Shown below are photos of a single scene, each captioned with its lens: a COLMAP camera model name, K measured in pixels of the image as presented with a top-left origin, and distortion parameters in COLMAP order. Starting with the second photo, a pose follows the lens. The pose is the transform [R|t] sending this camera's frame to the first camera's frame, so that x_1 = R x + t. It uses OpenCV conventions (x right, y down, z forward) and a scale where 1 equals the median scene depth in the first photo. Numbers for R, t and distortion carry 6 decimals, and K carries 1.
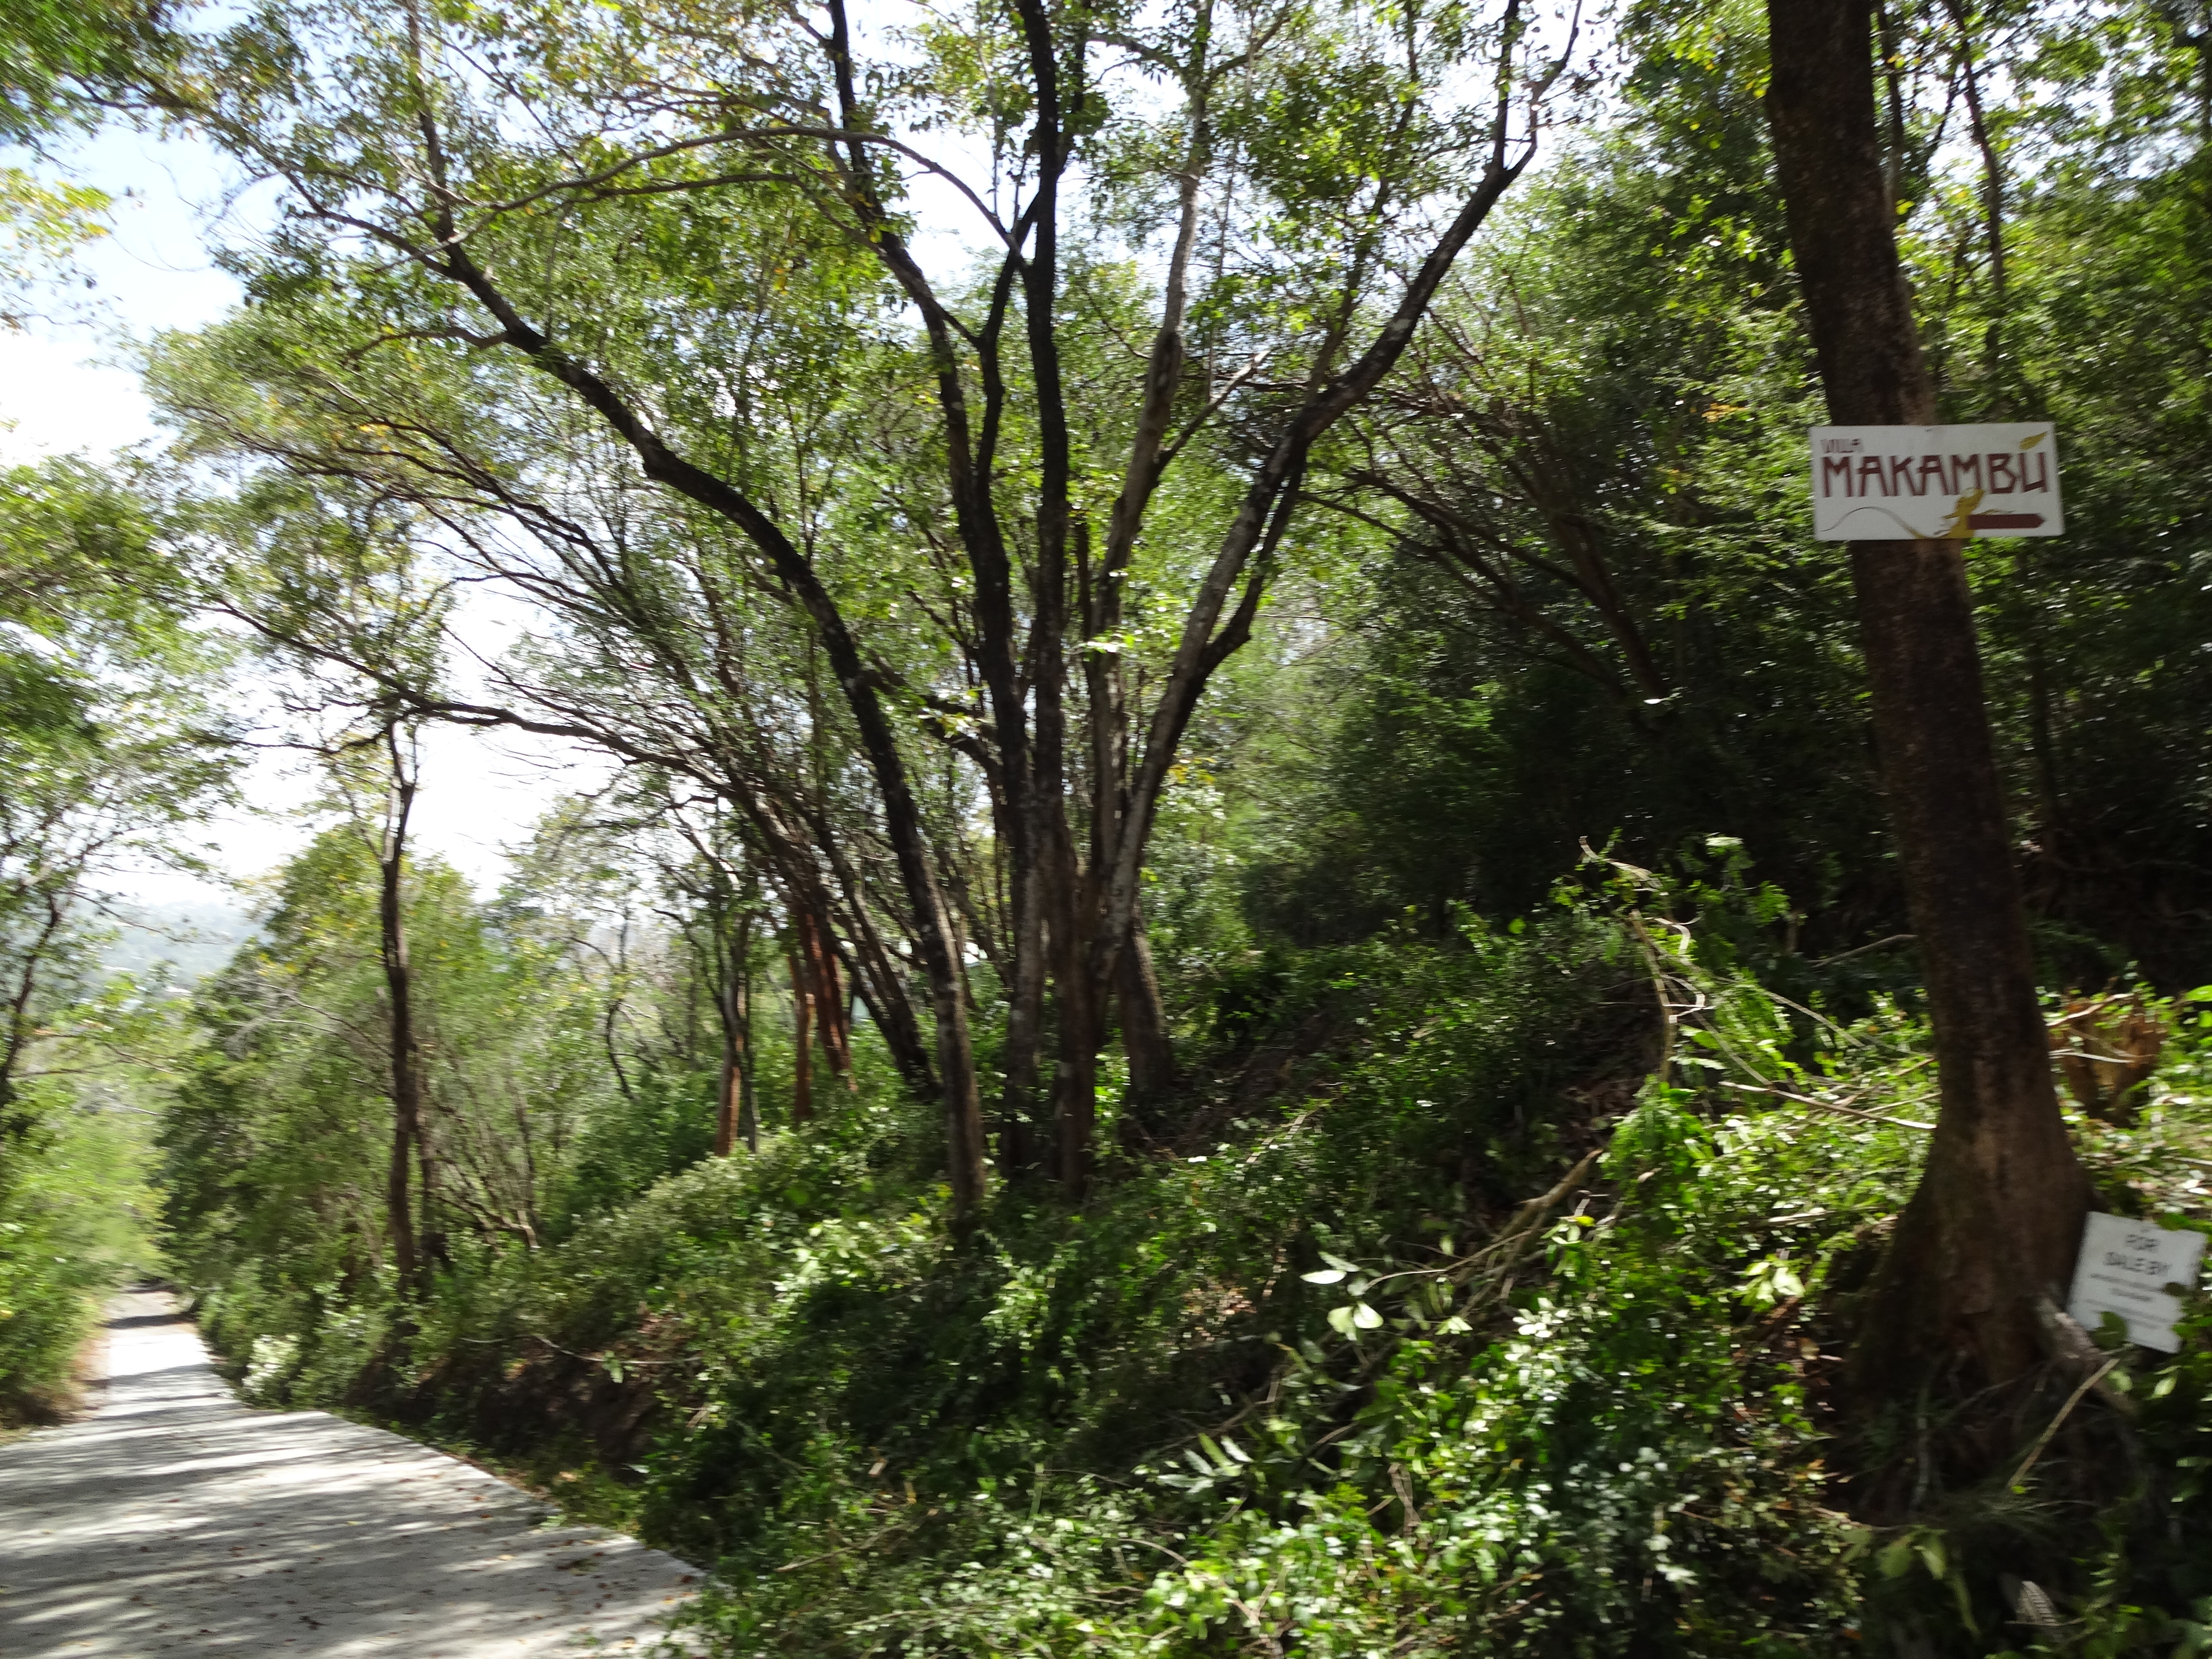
lens RADIAL K [[1647.2, 0, 1121.8], [0, 1647.2, 815.0], [0, 0, 1]] dist [-0.010224, -0.002004]
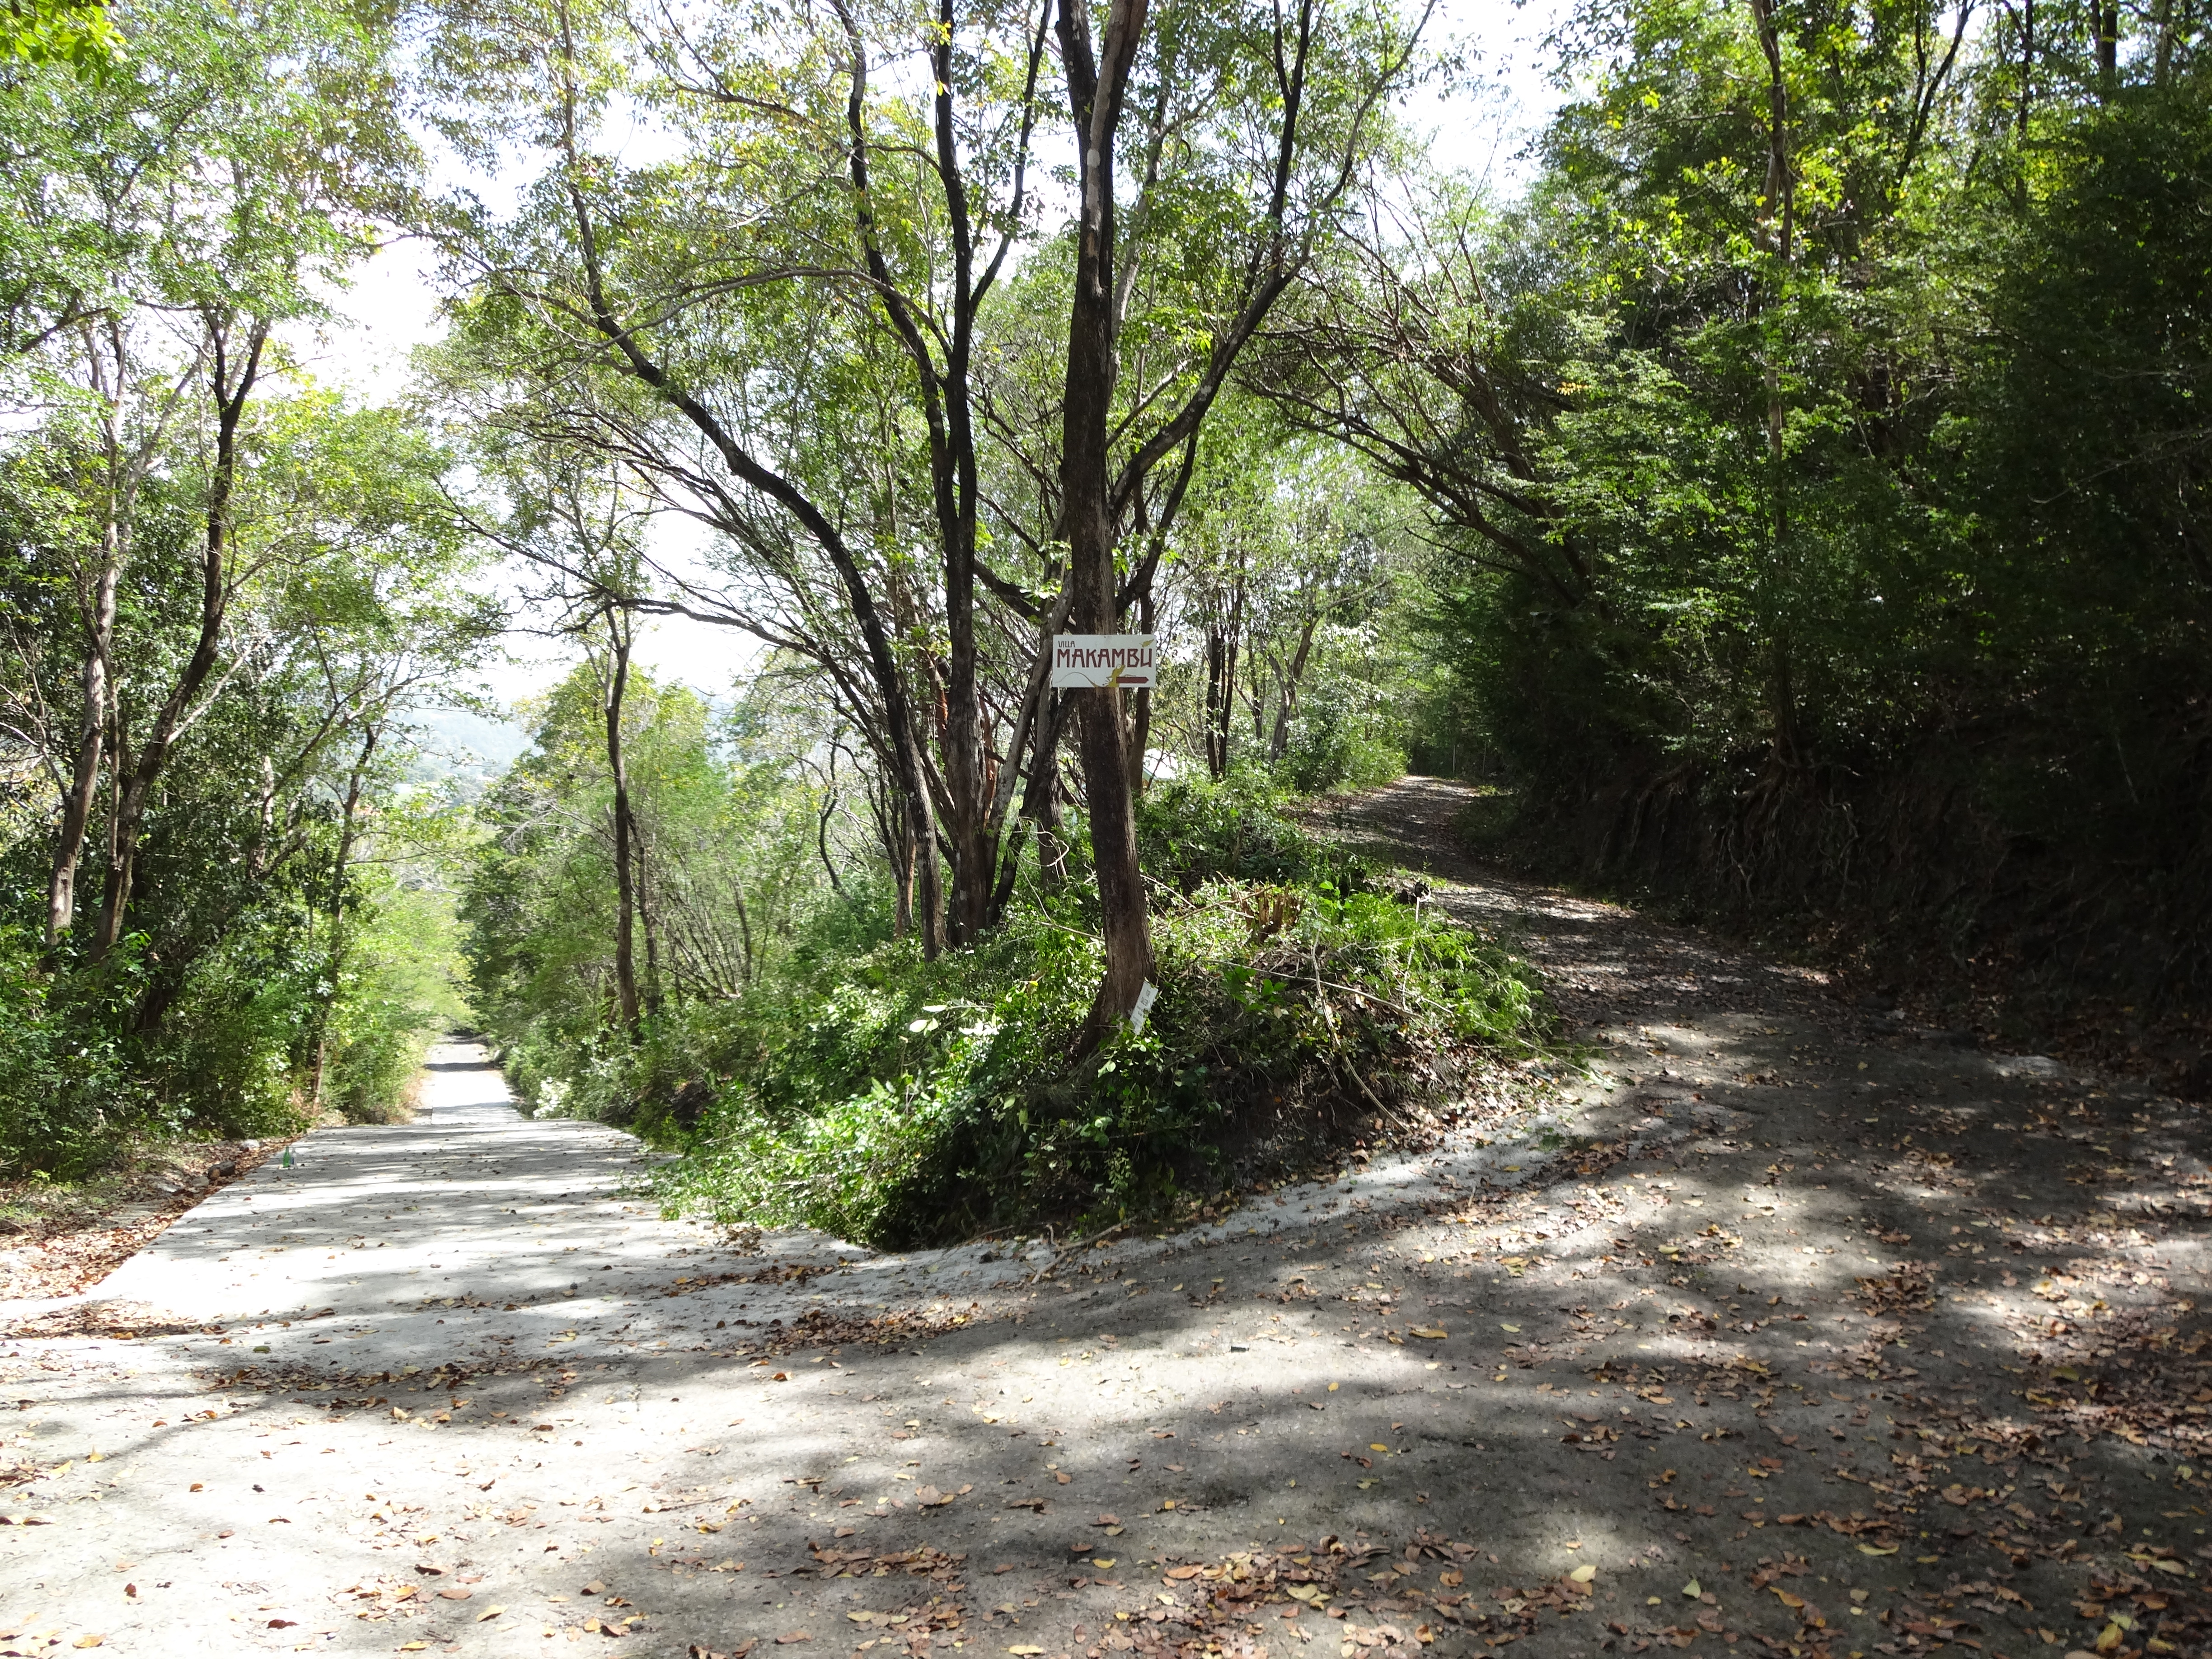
lens RADIAL K [[1647.2, 0, 1109.8], [0, 1647.2, 813.0], [0, 0, 1]] dist [-0.010224, -0.002004]
pose [[0.987195, 0.028401, -0.156968, 0.238670], [-0.010090, 0.993170, 0.116242, -0.071595], [0.159197, -0.113170, 0.980739, -0.340037]]
